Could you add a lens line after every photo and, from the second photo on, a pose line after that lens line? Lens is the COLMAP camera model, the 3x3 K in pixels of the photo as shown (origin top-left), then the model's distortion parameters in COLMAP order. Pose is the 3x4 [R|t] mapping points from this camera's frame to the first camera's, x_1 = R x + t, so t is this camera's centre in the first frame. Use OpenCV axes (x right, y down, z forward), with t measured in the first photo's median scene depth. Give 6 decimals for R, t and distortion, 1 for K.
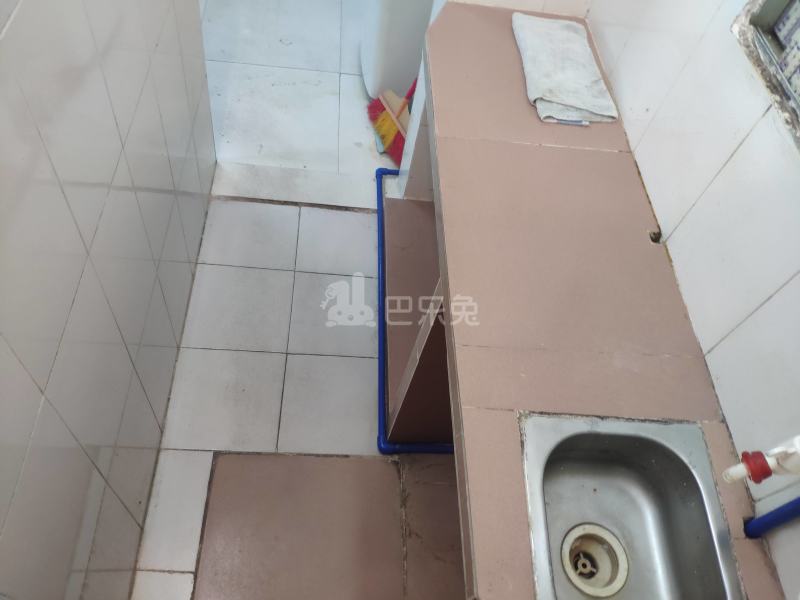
lens RADIAL K [[618.0, 0, 398.7], [0, 618.0, 256.8], [0, 0, 1]] dist [0.086868, -0.141373]
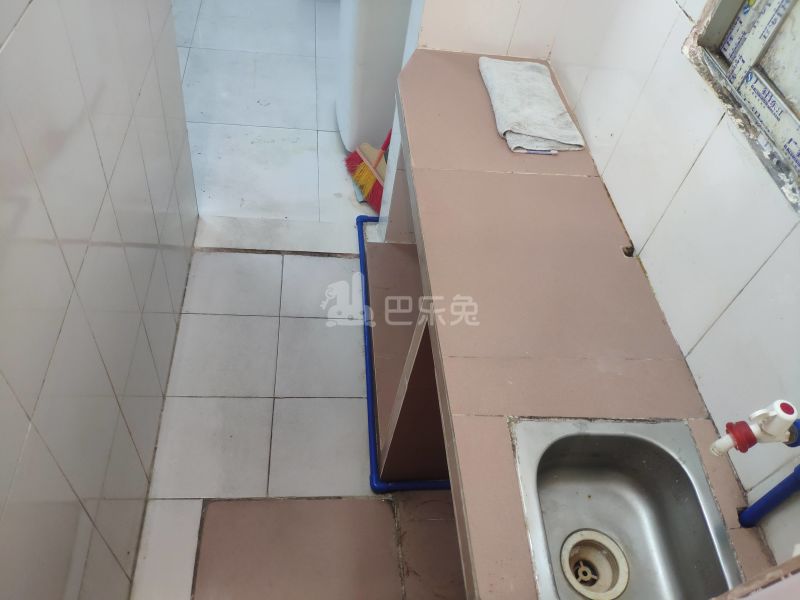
lens RADIAL K [[622.0, 0, 400.0], [0, 622.0, 300.0], [0, 0, 1]] dist [0.125556, -0.236205]
pose [[0.998306, -0.048698, 0.031823, -0.004862], [0.051379, 0.994644, -0.089683, 0.111740], [-0.027285, 0.091166, 0.995462, -0.021396]]
